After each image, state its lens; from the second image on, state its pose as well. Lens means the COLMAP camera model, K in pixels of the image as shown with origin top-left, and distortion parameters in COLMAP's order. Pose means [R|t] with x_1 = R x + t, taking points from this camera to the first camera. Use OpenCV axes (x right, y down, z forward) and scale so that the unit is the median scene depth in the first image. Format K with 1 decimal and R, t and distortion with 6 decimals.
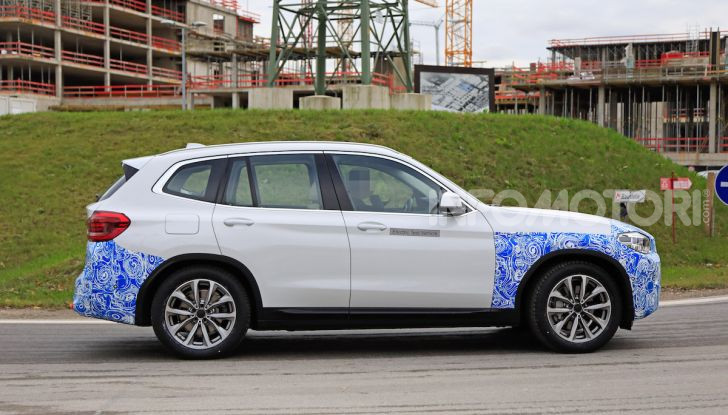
lens RADIAL K [[1018.4, 0, 353.1], [0, 1018.4, 241.4], [0, 0, 1]] dist [0.098027, 0.000000]
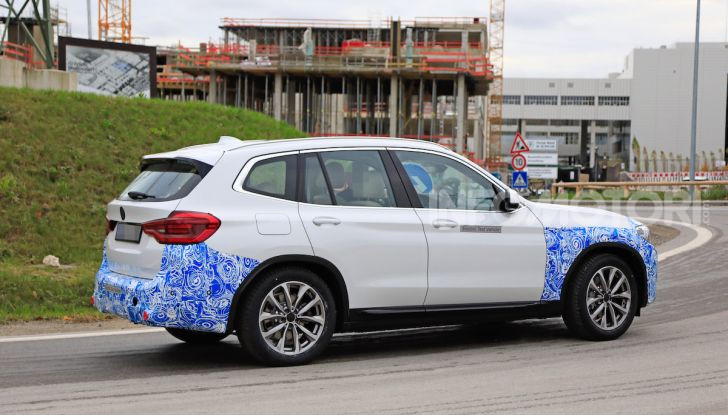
lens RADIAL K [[1222.5, 0, 340.3], [0, 1222.5, 265.0], [0, 0, 1]] dist [0.179389, 0.000000]
pose [[0.911223, -0.027839, 0.410971, -0.557163], [0.022583, 0.999589, 0.017640, 0.002375], [-0.411293, -0.006794, 0.911478, -0.055791]]
